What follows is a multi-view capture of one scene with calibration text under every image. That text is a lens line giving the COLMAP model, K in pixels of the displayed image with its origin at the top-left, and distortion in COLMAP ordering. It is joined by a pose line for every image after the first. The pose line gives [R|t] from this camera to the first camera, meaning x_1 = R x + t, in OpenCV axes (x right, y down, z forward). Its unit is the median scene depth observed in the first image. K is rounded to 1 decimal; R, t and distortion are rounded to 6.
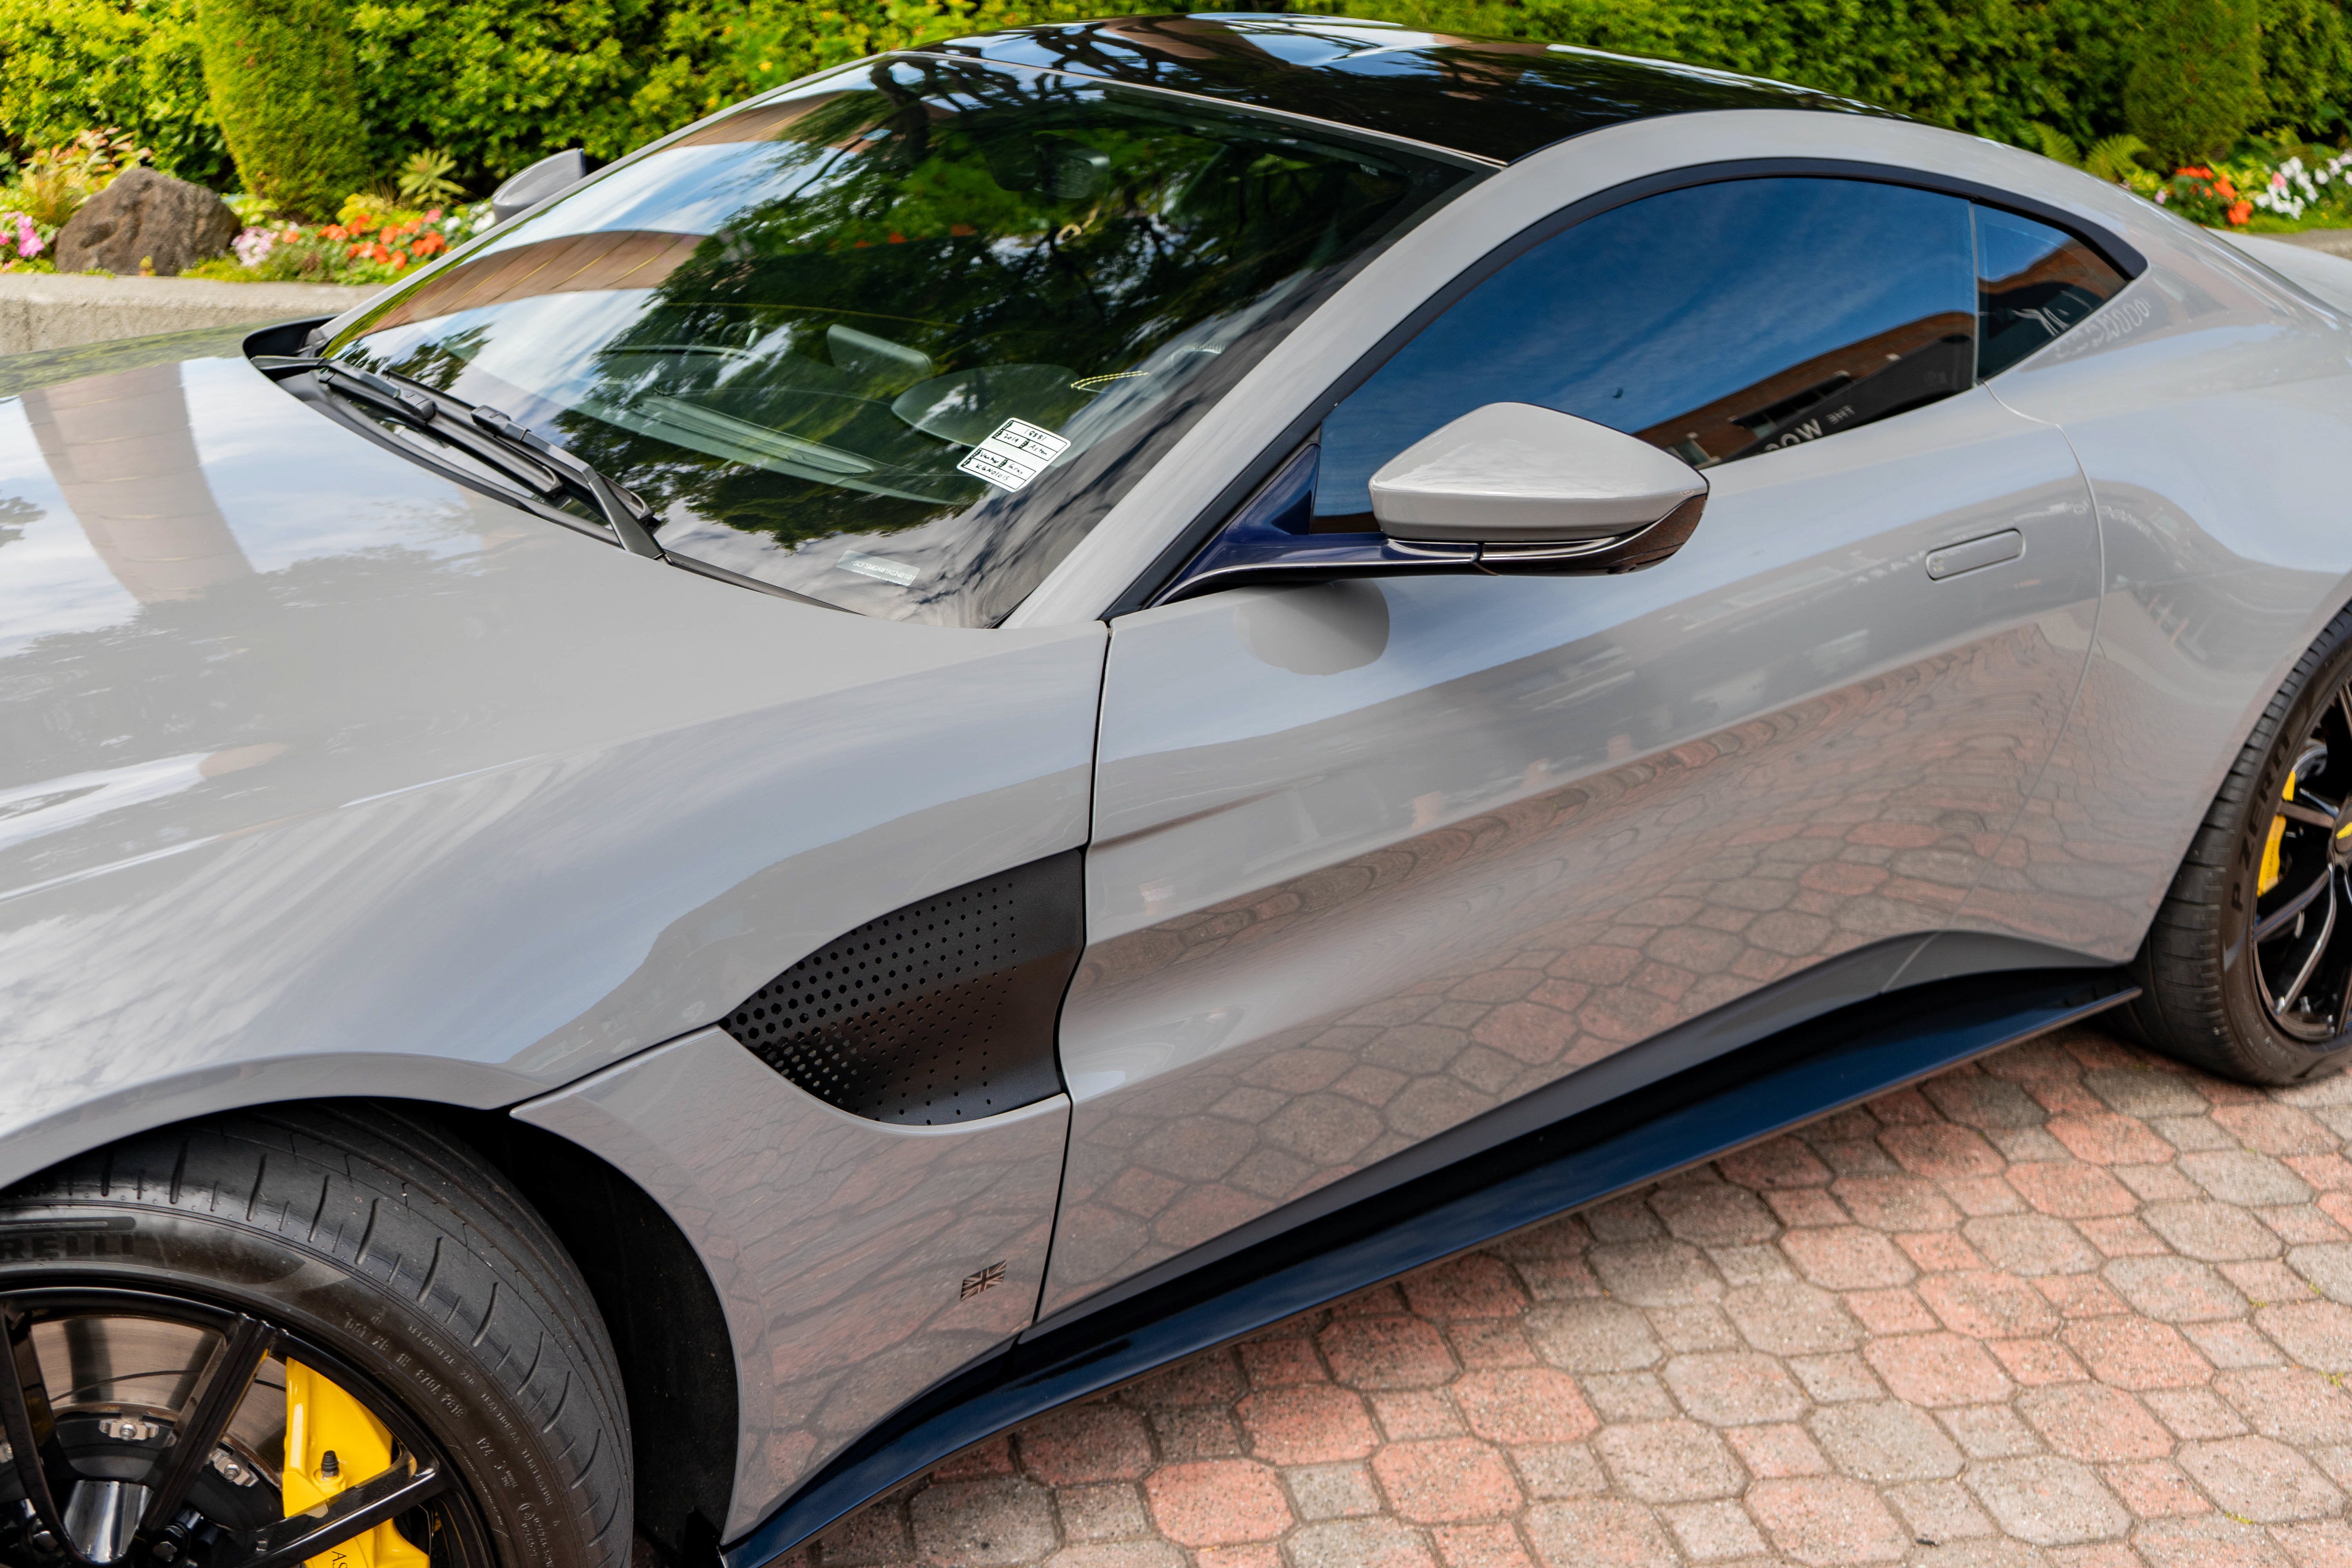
lens RADIAL K [[2865.6, 0, 1263.9], [0, 2865.6, 878.6], [0, 0, 1]] dist [0.007996, 0.000000]
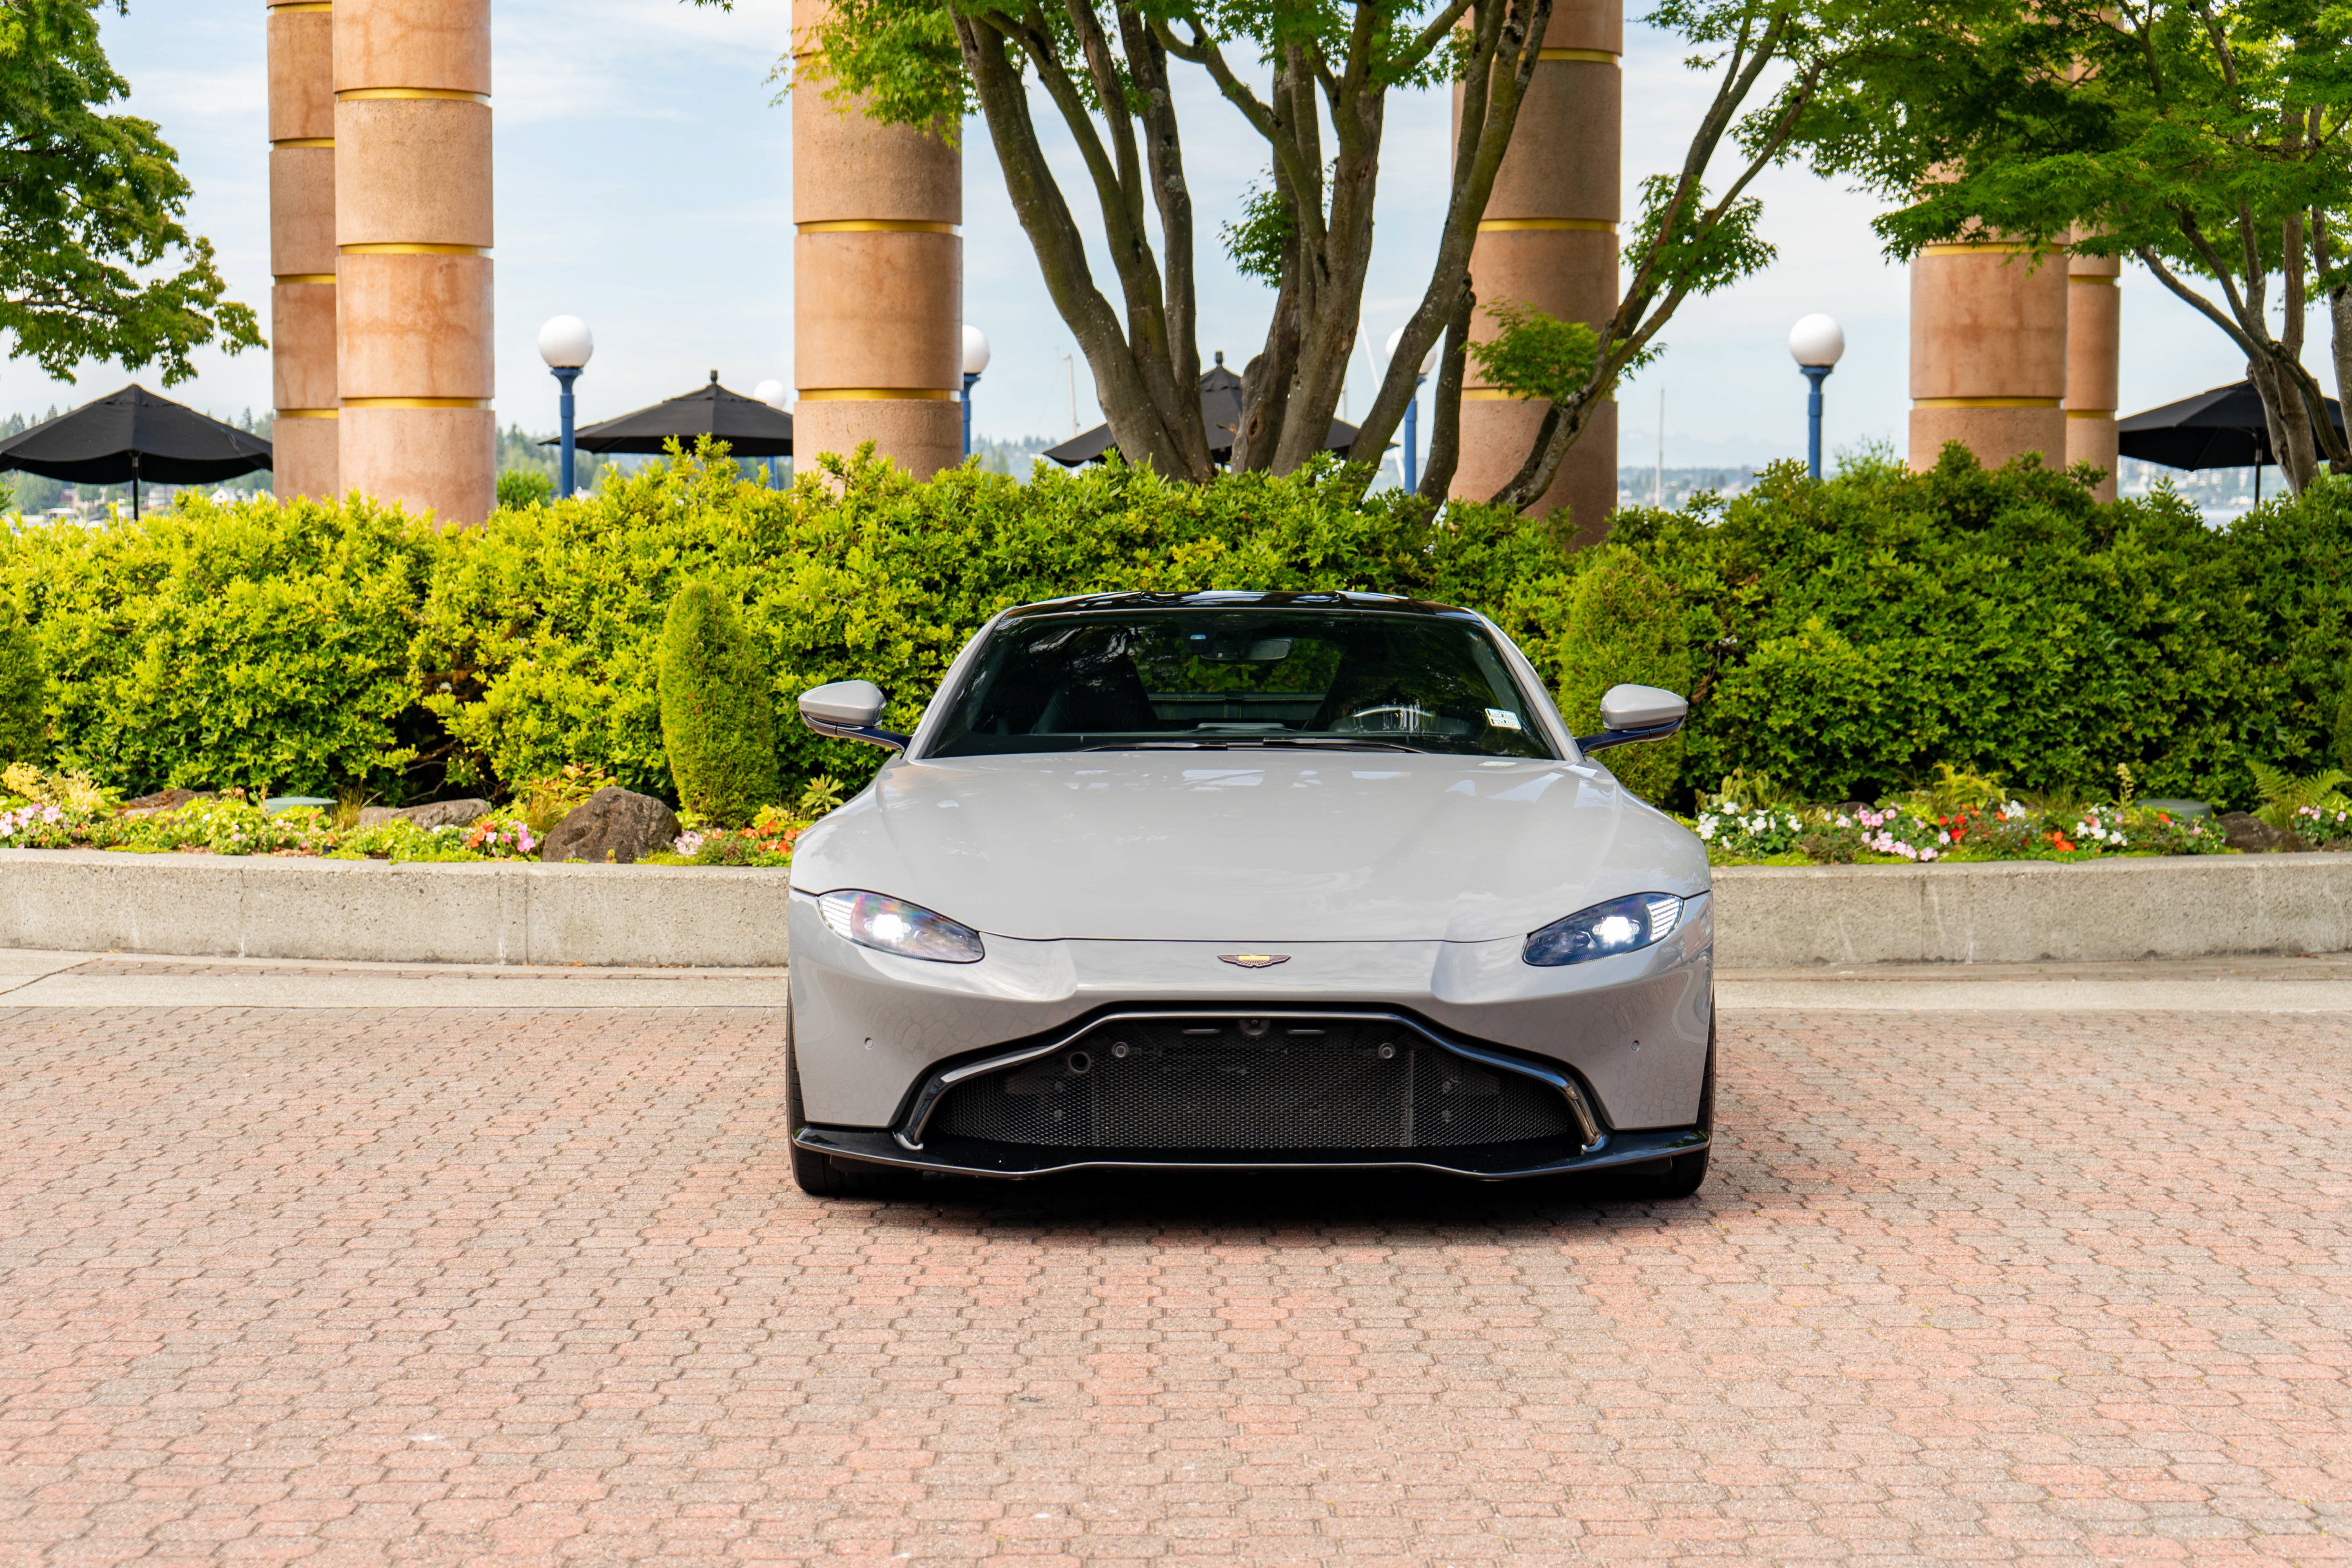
lens RADIAL K [[5179.9, 0, 1144.1], [0, 5179.9, 688.5], [0, 0, 1]] dist [0.116642, 0.000000]
pose [[0.979070, -0.021035, -0.202434, 0.299722], [-0.046849, 0.944642, -0.324742, 0.429043], [0.198058, 0.327429, 0.923885, -1.058250]]
